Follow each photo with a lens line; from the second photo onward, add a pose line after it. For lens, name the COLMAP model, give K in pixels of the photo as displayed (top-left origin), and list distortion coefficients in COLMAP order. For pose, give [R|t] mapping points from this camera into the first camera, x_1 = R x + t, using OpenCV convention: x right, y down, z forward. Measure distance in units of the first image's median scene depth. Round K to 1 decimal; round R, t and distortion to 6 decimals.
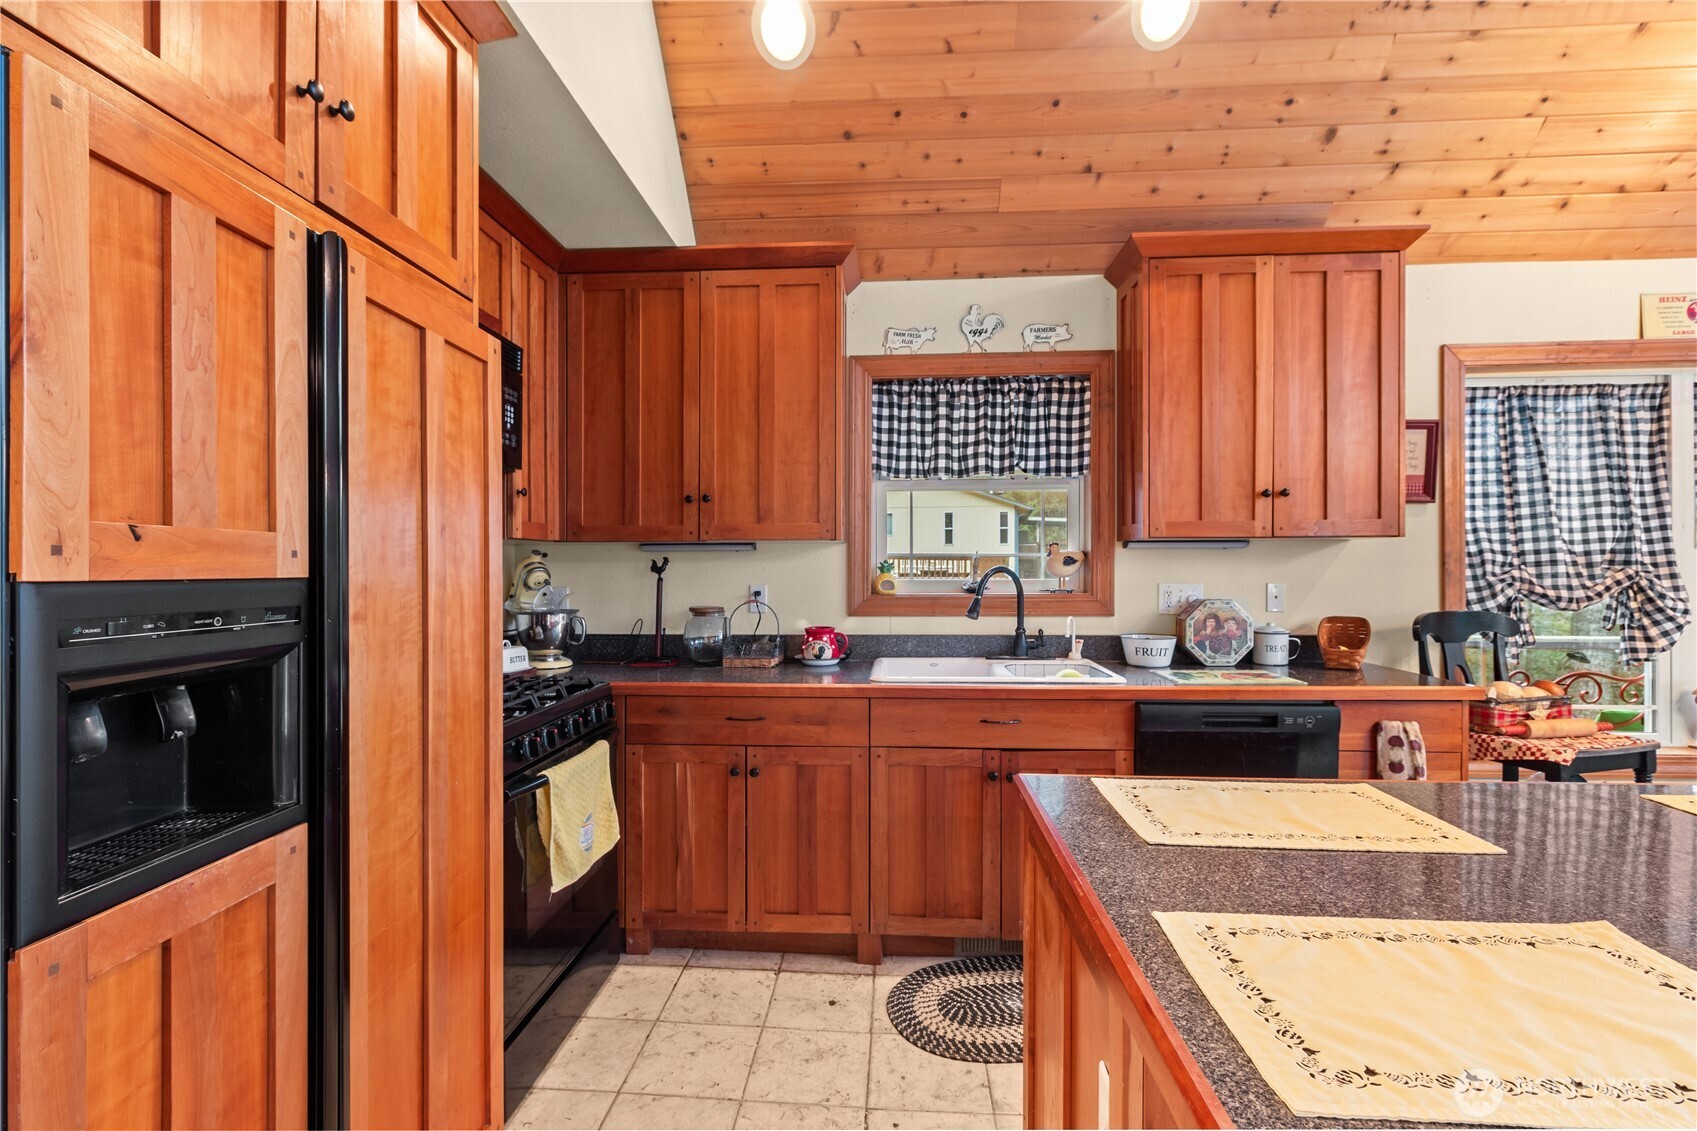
lens RADIAL K [[802.4, 0, 851.1], [0, 802.4, 570.0], [0, 0, 1]] dist [0.000954, 0.000936]
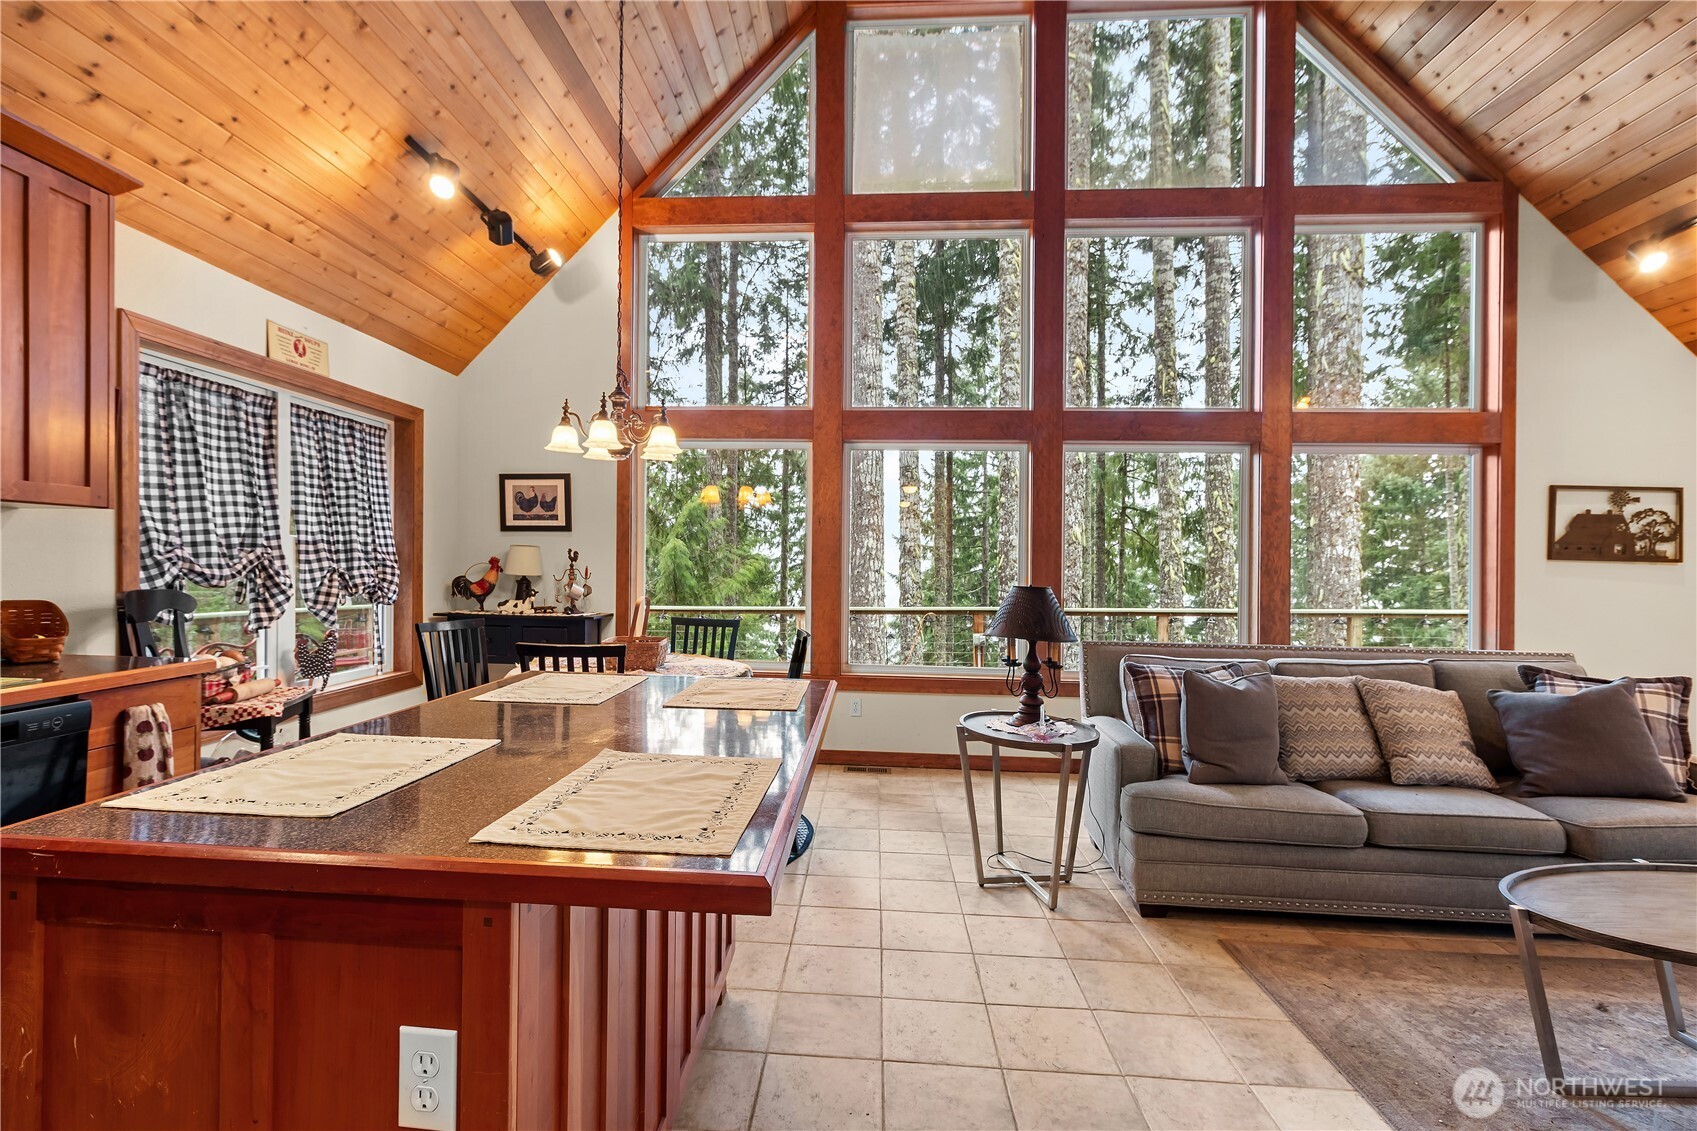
lens RADIAL K [[802.4, 0, 851.1], [0, 802.4, 570.0], [0, 0, 1]] dist [0.000954, 0.000936]
pose [[-0.017860, -0.001912, 0.999839, -0.219464], [-0.009044, 0.999958, 0.001751, 0.017056], [-0.999800, -0.009011, -0.017877, 0.155505]]
